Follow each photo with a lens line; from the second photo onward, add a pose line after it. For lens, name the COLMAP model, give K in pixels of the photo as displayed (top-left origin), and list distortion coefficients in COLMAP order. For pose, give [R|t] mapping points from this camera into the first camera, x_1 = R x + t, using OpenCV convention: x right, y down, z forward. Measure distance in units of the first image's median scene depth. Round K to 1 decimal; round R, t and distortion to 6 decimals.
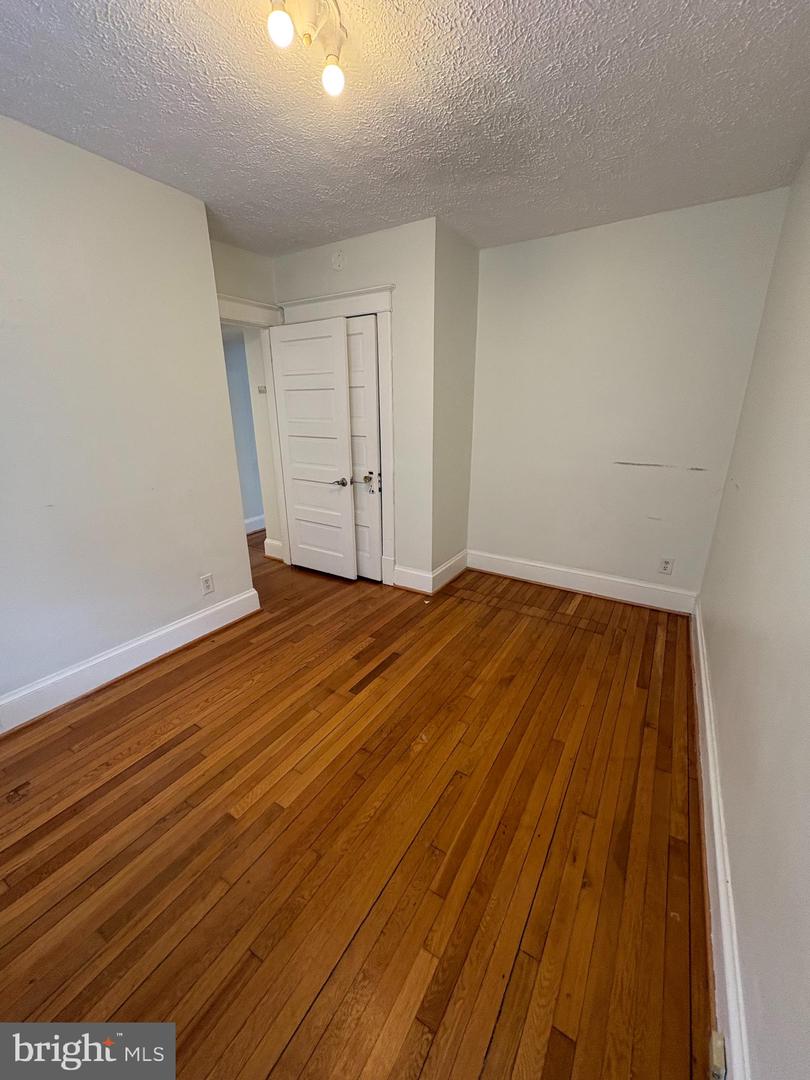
lens RADIAL K [[428.2, 0, 404.8], [0, 428.2, 541.2], [0, 0, 1]] dist [-0.000009, -0.000011]
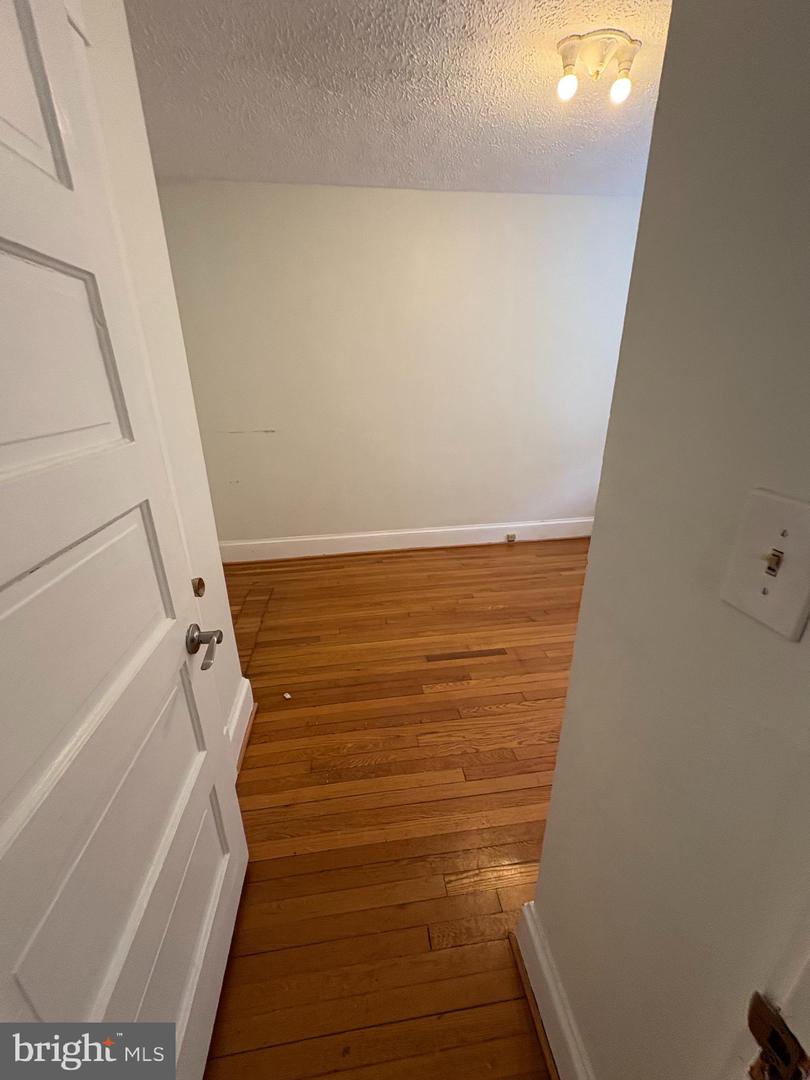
lens RADIAL K [[428.2, 0, 402.4], [0, 428.2, 538.0], [0, 0, 1]] dist [-0.000009, -0.000011]
pose [[-0.638924, -0.258992, 0.724362, -0.637653], [0.253369, 0.818234, 0.516040, -0.463013], [-0.726348, 0.513241, -0.457168, 1.503915]]
